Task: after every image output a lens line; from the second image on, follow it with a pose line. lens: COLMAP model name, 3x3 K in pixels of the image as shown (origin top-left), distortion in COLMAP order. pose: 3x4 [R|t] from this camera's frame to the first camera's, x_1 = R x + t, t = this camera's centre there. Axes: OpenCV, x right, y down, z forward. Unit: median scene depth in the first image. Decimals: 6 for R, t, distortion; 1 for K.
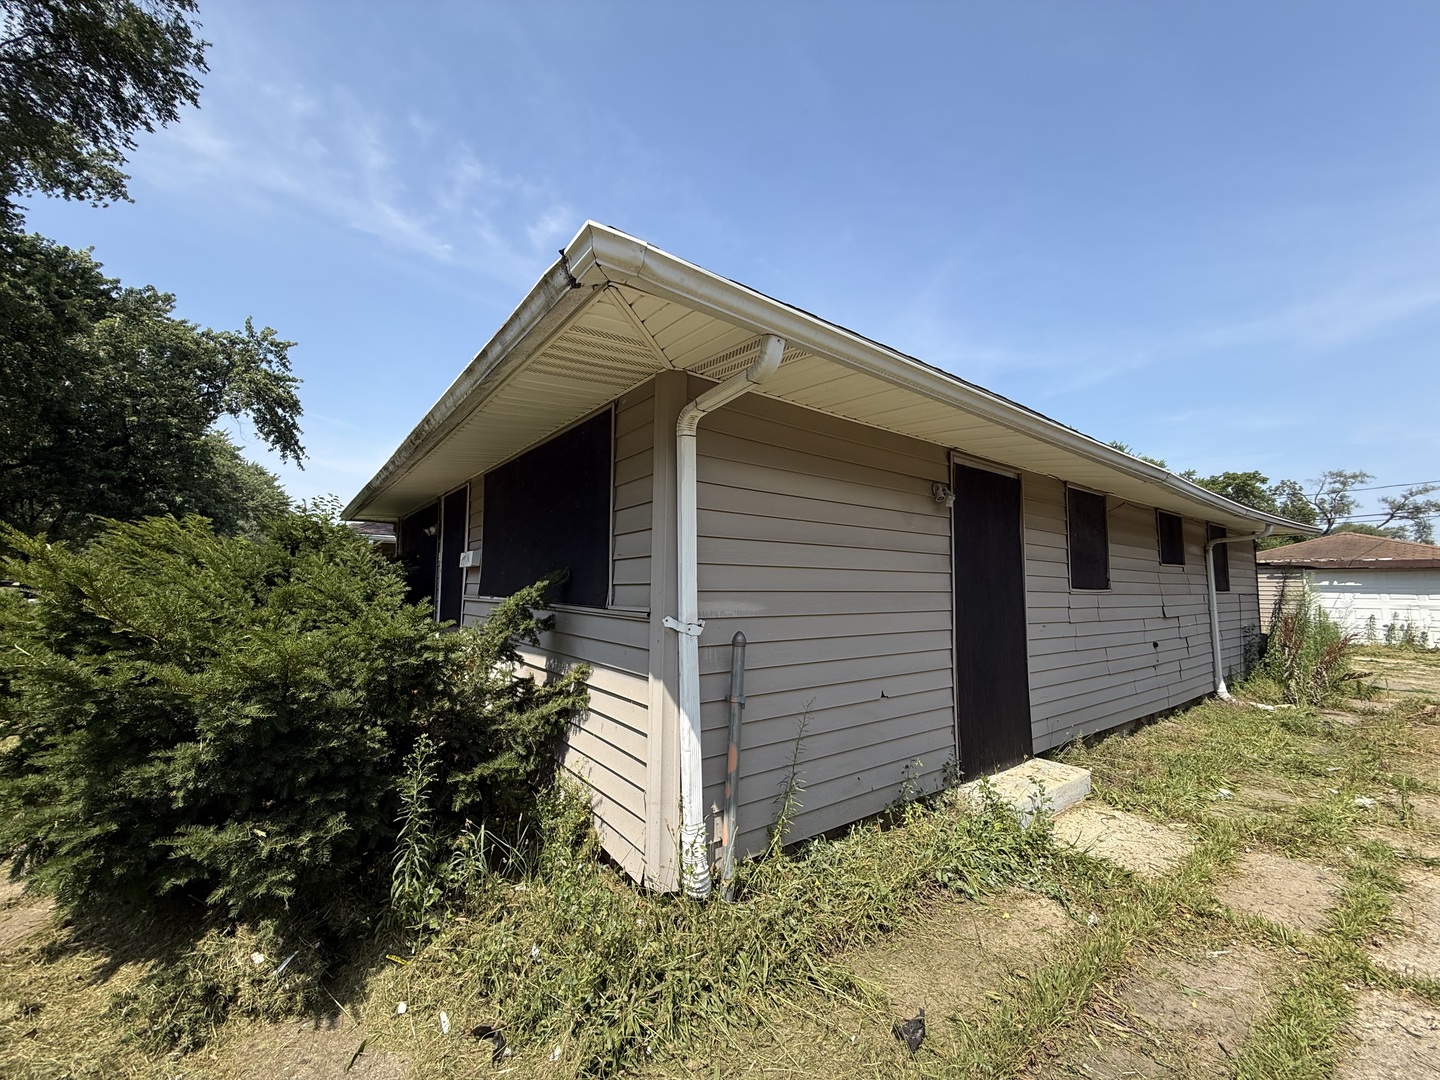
lens RADIAL K [[574.9, 0, 725.2], [0, 574.9, 538.4], [0, 0, 1]] dist [0.002333, 0.000663]
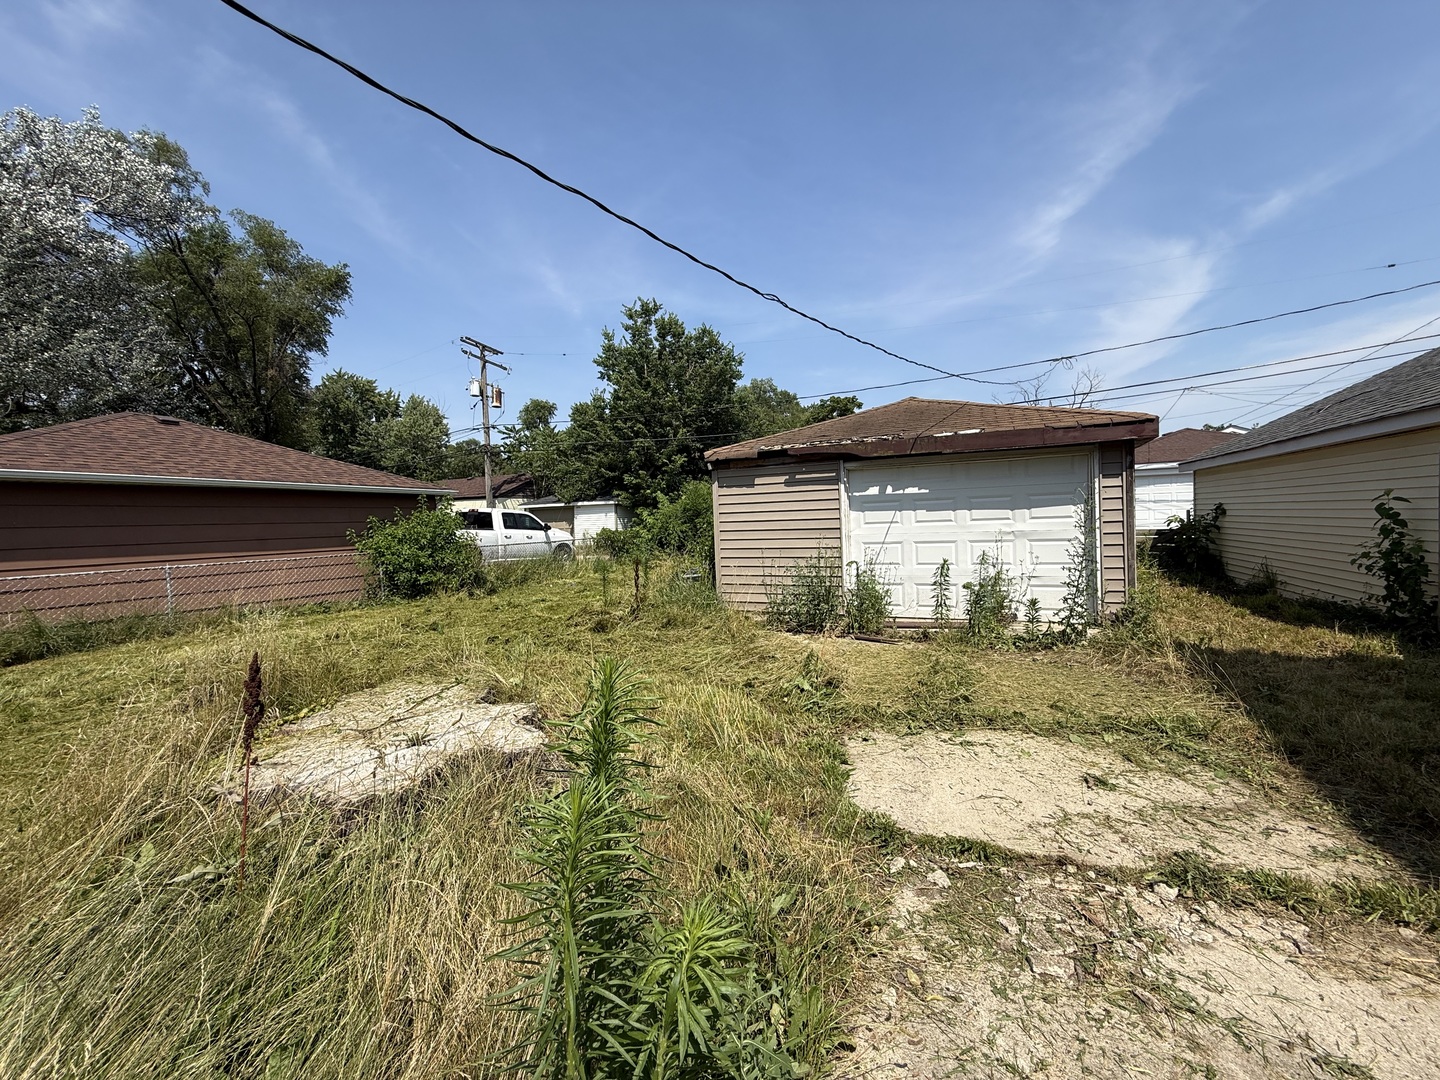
lens RADIAL K [[574.9, 0, 712.4], [0, 574.9, 536.4], [0, 0, 1]] dist [0.002333, 0.000663]
pose [[0.883877, -0.054214, 0.464567, 0.729820], [0.001321, 0.993545, 0.113432, 0.063153], [-0.467718, -0.099646, 0.878243, 0.669826]]
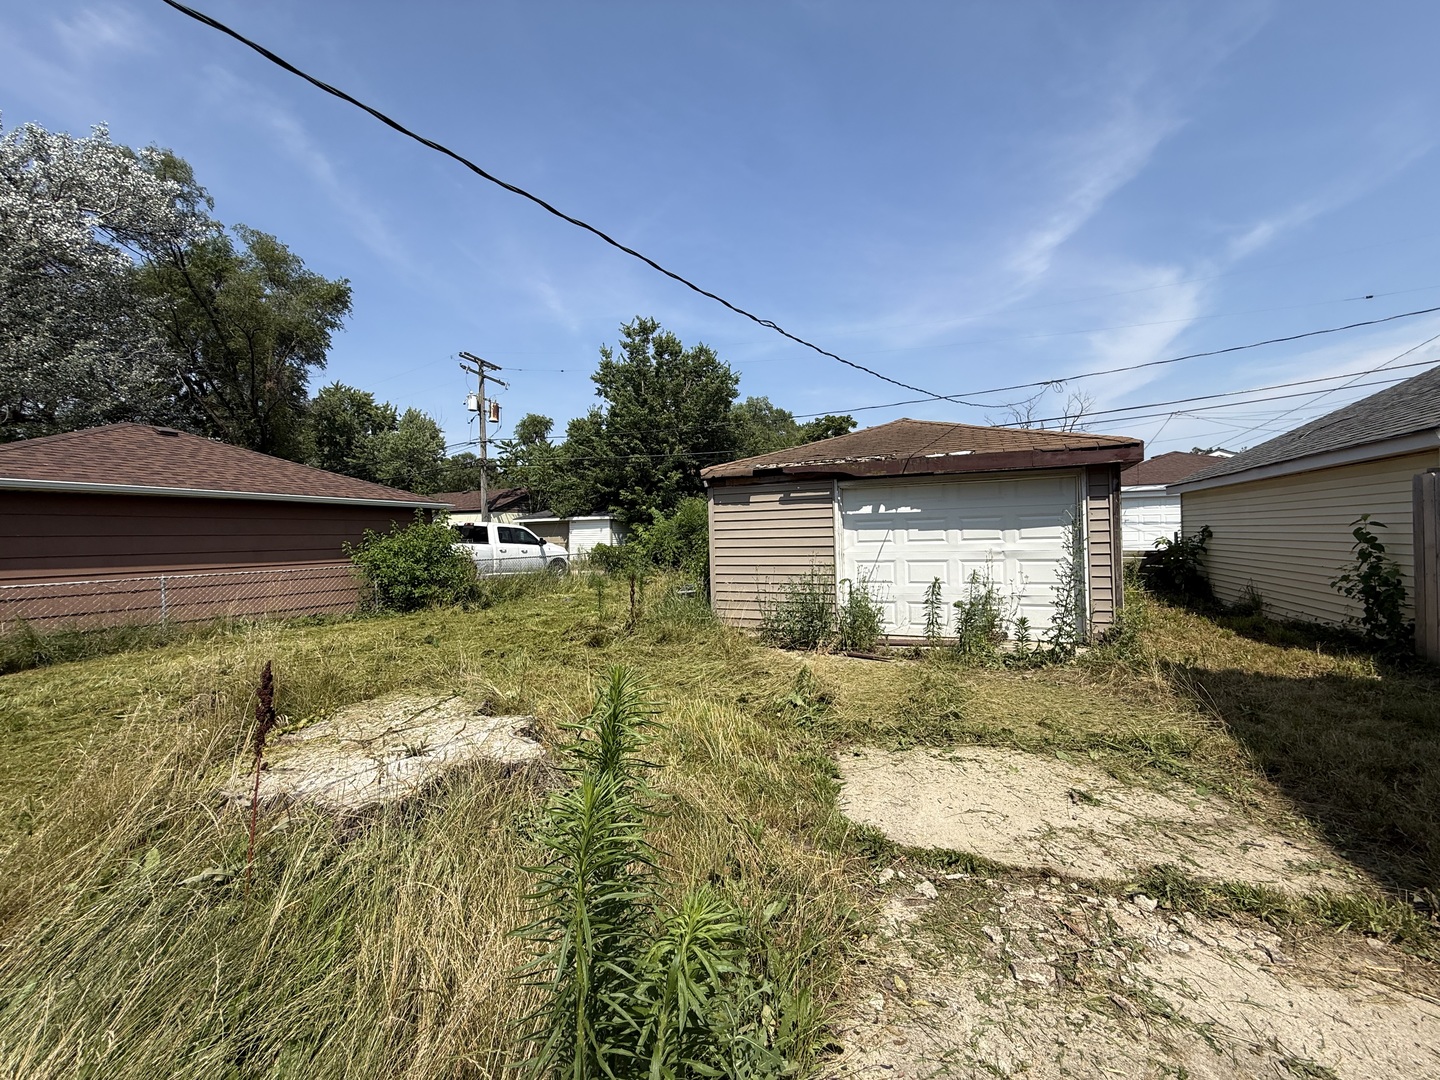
lens RADIAL K [[574.9, 0, 712.5], [0, 574.9, 537.5], [0, 0, 1]] dist [0.002333, 0.000663]
pose [[0.879686, -0.032079, 0.474472, 0.726931], [-0.010659, 0.996141, 0.087112, 0.062399], [-0.475436, -0.081689, 0.875950, 0.665715]]
